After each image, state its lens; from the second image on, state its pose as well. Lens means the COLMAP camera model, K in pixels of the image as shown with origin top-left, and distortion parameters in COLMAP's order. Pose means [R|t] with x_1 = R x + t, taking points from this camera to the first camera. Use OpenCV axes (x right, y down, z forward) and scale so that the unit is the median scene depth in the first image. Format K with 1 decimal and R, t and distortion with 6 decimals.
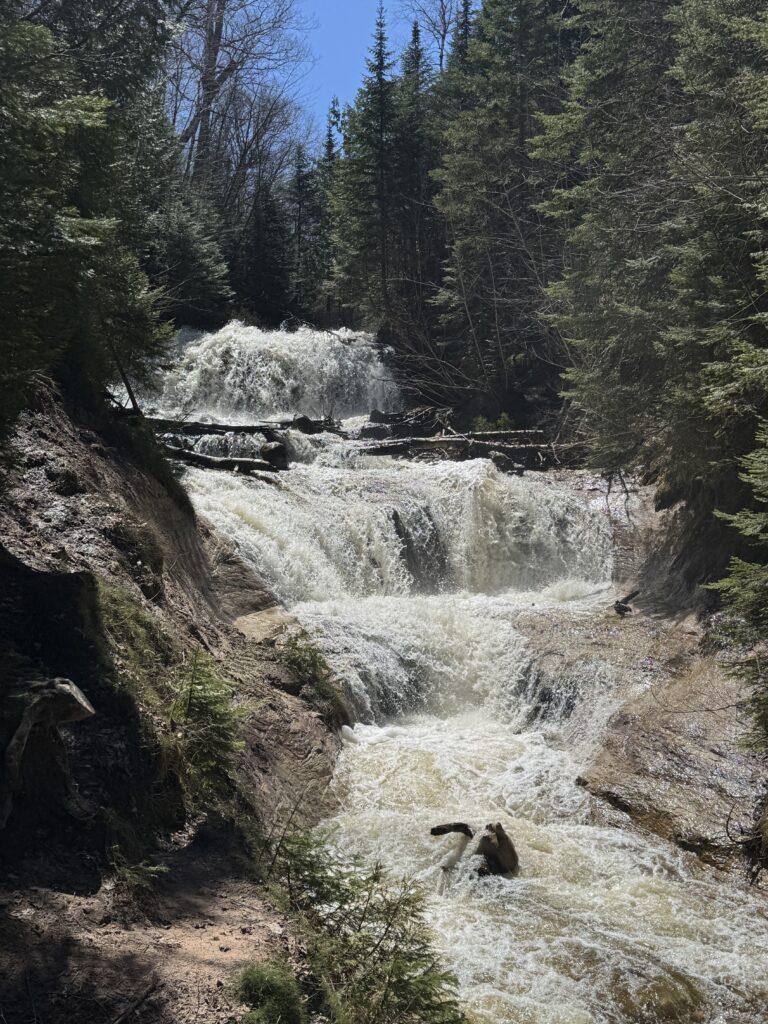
lens RADIAL K [[1161.8, 0, 384.3], [0, 1161.8, 511.4], [0, 0, 1]] dist [0.028594, 0.000000]
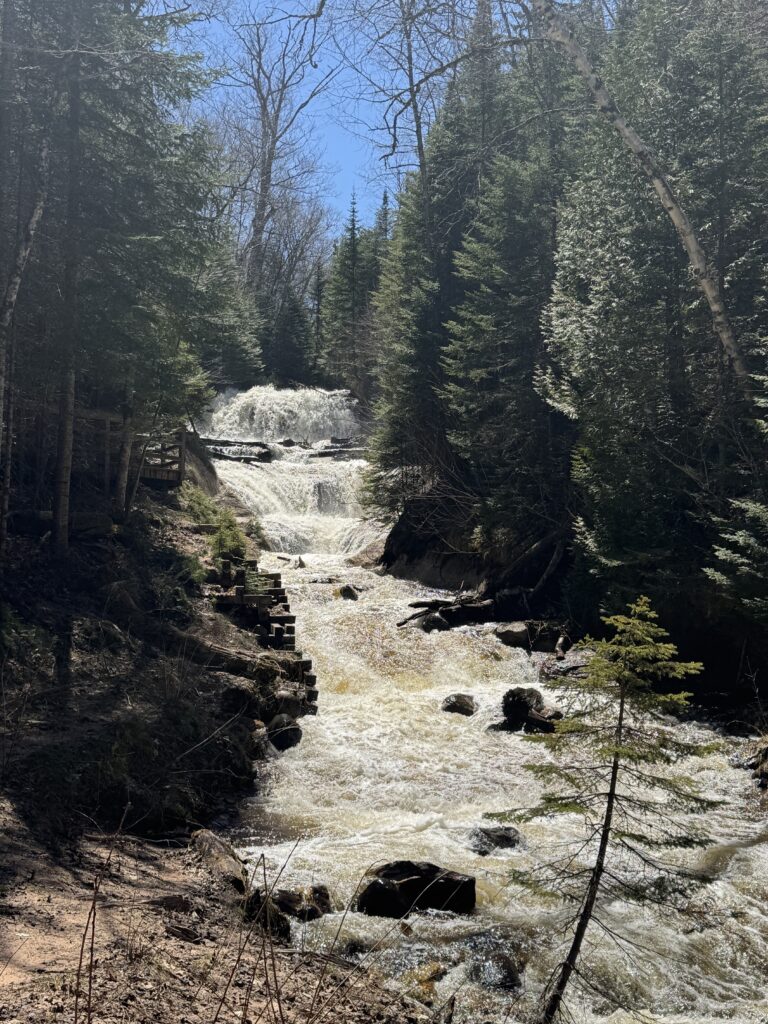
lens RADIAL K [[1222.4, 0, 384.0], [0, 1222.4, 512.2], [0, 0, 1]] dist [-0.012269, 0.000000]
pose [[0.996913, 0.006849, -0.078215, 0.252459], [-0.010488, 0.998877, -0.046211, 0.131505], [0.077810, 0.046889, 0.995865, -0.968300]]
